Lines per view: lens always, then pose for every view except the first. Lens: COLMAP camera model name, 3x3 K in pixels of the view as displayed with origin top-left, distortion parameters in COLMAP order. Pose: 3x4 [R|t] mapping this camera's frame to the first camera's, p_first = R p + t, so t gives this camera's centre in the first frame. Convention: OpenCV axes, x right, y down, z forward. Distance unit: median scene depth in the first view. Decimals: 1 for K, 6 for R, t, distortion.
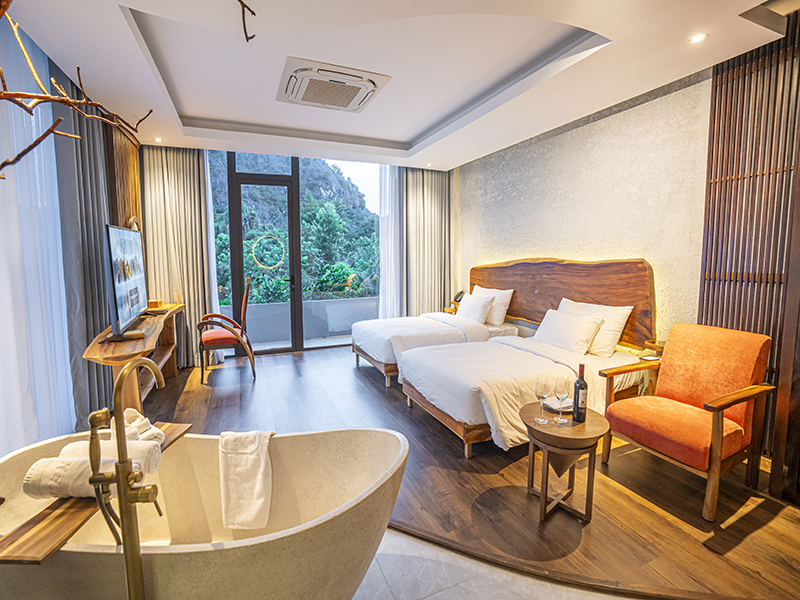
lens RADIAL K [[374.0, 0, 402.4], [0, 374.0, 292.8], [0, 0, 1]] dist [-0.061902, 0.022816]
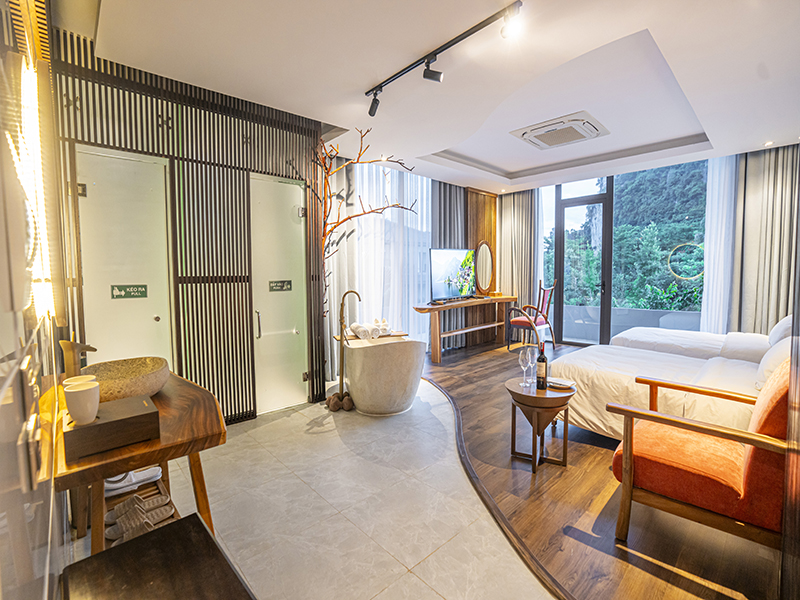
lens RADIAL K [[374.0, 0, 394.3], [0, 374.0, 297.6], [0, 0, 1]] dist [-0.061902, 0.022816]
pose [[0.321798, 0.067237, -0.944418, 0.750248], [-0.088761, 0.995225, 0.040611, 0.019617], [0.942639, 0.070759, 0.326230, 0.059837]]
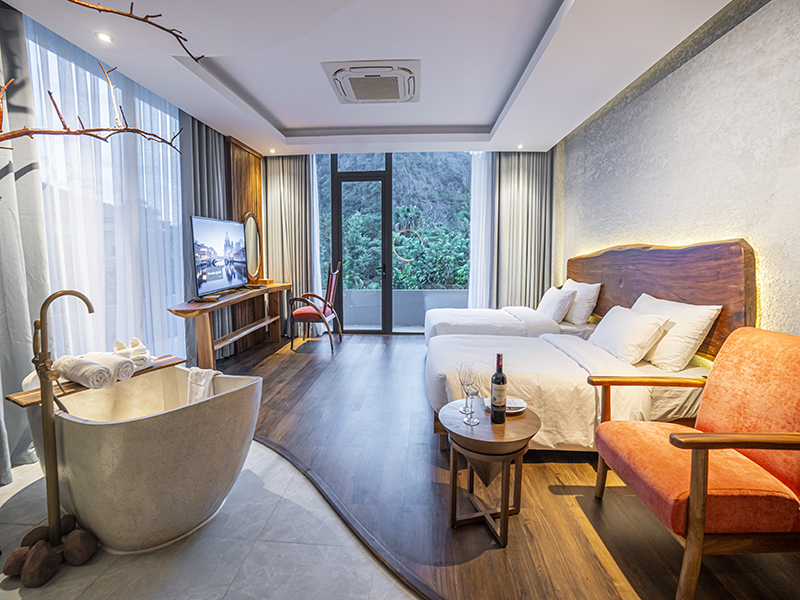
lens RADIAL K [[374.0, 0, 399.6], [0, 374.0, 292.2], [0, 0, 1]] dist [-0.061902, 0.022816]
pose [[0.888783, 0.050799, -0.455505, 0.329198], [-0.050737, 0.998635, 0.012372, 0.028088], [0.455512, 0.012115, 0.890147, 0.076175]]
